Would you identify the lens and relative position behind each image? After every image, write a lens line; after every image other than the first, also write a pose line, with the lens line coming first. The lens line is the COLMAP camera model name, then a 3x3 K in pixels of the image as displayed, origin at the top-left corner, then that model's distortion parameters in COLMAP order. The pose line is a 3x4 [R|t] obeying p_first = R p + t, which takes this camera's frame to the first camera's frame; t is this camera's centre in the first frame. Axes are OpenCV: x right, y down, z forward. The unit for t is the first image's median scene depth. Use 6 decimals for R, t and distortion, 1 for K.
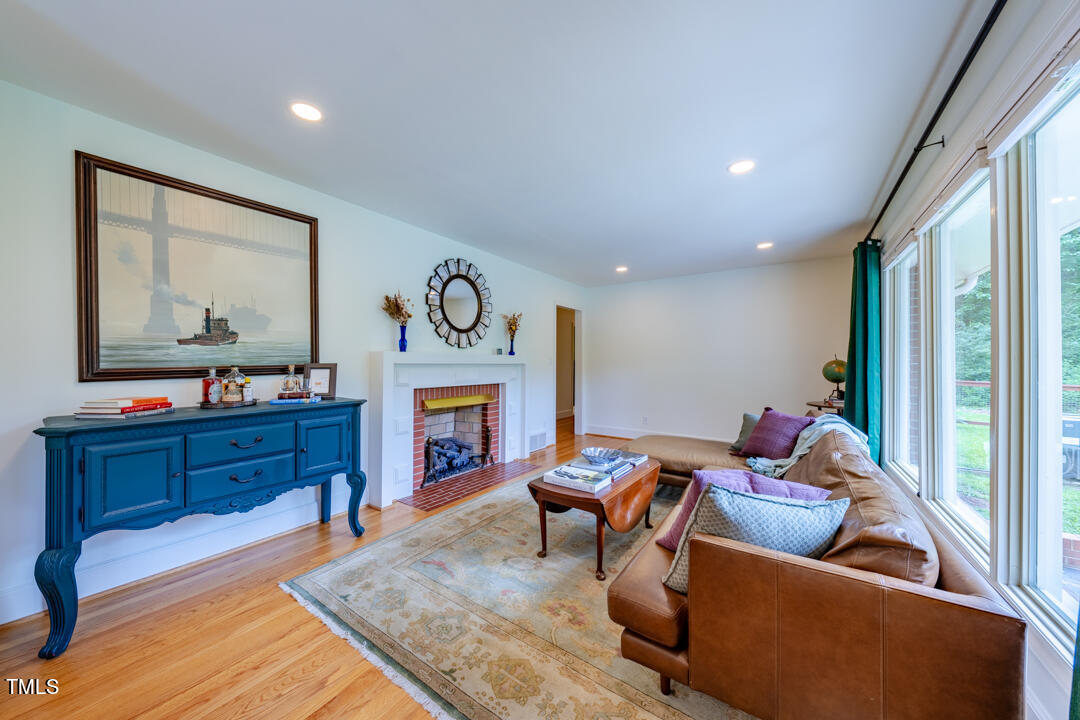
lens RADIAL K [[368.8, 0, 537.6], [0, 368.8, 361.0], [0, 0, 1]] dist [-0.003137, 0.000232]
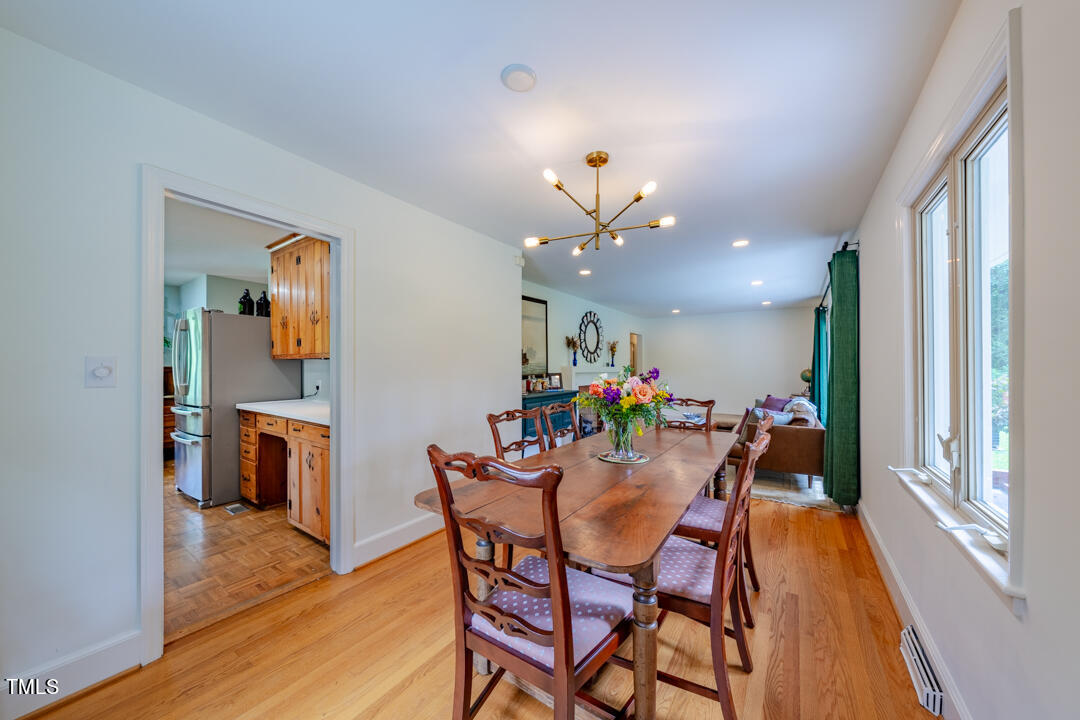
lens RADIAL K [[368.8, 0, 542.8], [0, 368.8, 364.9], [0, 0, 1]] dist [-0.003137, 0.000232]
pose [[0.999900, -0.003924, 0.013585, -0.469260], [0.003986, 0.999982, -0.004528, -0.020236], [-0.013567, 0.004582, 0.999897, -0.732602]]
